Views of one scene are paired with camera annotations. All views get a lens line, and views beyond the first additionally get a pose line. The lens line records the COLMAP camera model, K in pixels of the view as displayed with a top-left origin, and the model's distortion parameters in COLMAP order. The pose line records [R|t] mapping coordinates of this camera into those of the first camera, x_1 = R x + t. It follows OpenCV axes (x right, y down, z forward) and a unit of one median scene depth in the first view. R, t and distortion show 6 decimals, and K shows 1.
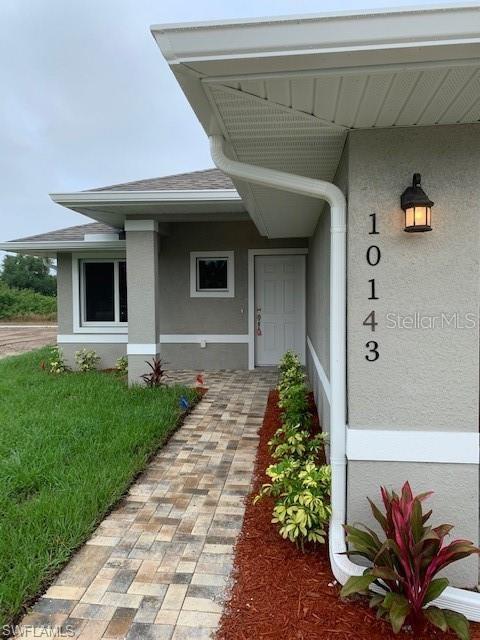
lens RADIAL K [[504.3, 0, 240.0], [0, 504.3, 320.0], [0, 0, 1]] dist [0.005981, 0.007075]
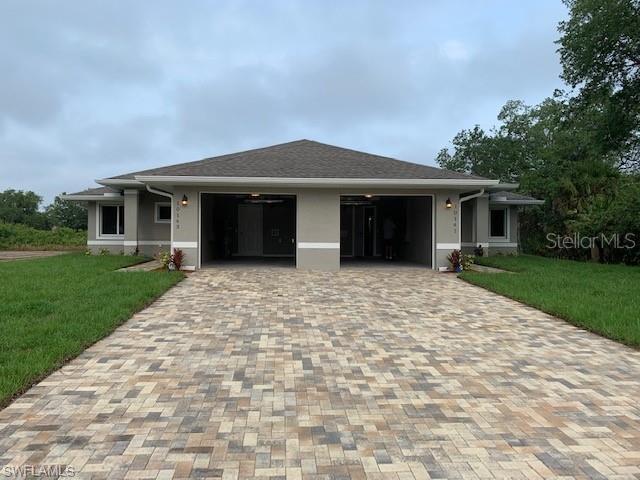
lens RADIAL K [[504.3, 0, 320.0], [0, 504.3, 240.0], [0, 0, 1]] dist [0.005981, 0.007075]
pose [[0.985430, 0.013295, 0.169563, 0.235702], [-0.005851, 0.999000, -0.044323, 0.118775], [-0.169983, 0.042685, 0.984522, -1.249120]]
